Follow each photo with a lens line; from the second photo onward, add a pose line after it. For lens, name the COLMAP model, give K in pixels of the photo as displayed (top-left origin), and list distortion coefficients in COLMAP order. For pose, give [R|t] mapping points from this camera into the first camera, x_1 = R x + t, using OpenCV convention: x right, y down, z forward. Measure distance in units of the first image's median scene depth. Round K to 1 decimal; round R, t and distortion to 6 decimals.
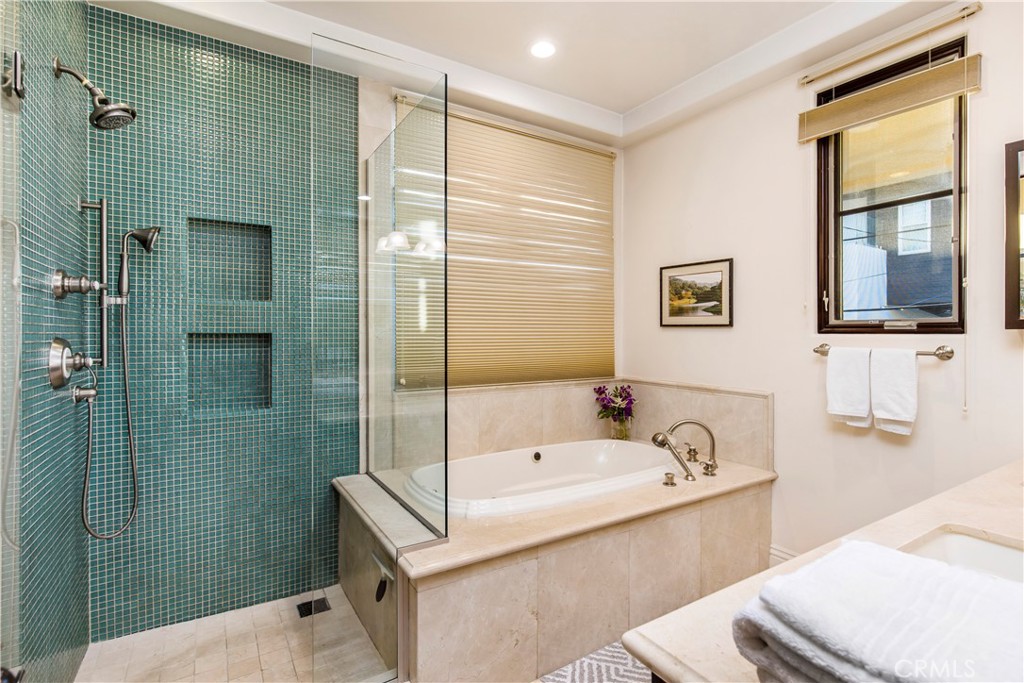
lens RADIAL K [[478.7, 0, 511.8], [0, 478.7, 337.7], [0, 0, 1]] dist [-0.001607, -0.000857]
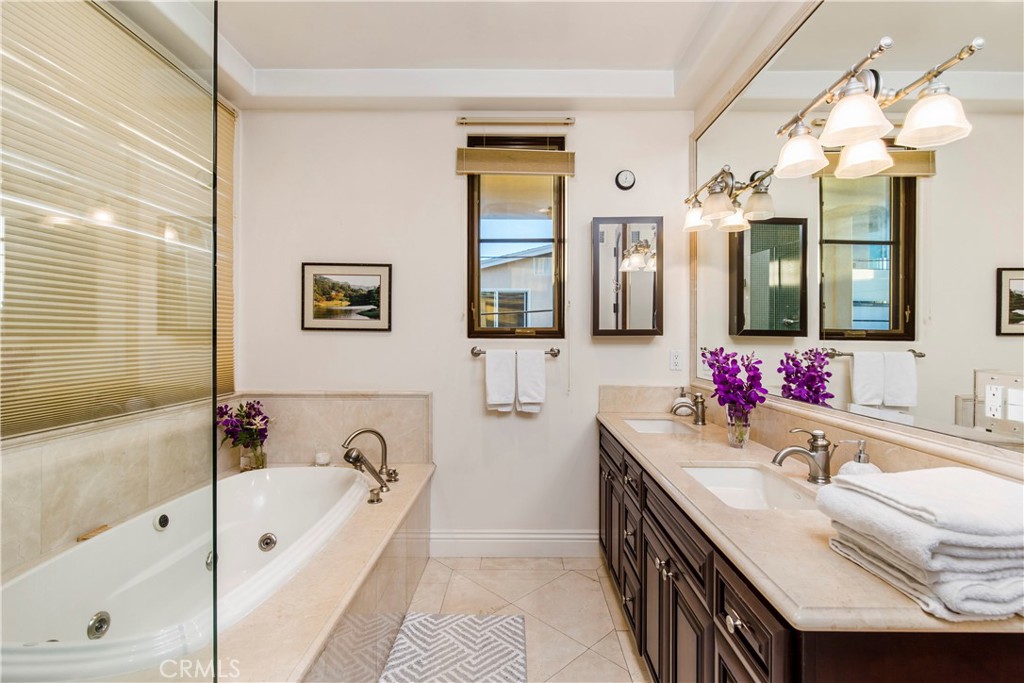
lens RADIAL K [[478.7, 0, 511.8], [0, 478.7, 337.7], [0, 0, 1]] dist [-0.001607, -0.000857]
pose [[0.530900, -0.000671, 0.847434, -0.258109], [0.005037, 0.999985, -0.002363, -0.005193], [-0.847419, 0.005523, 0.530896, 0.231175]]
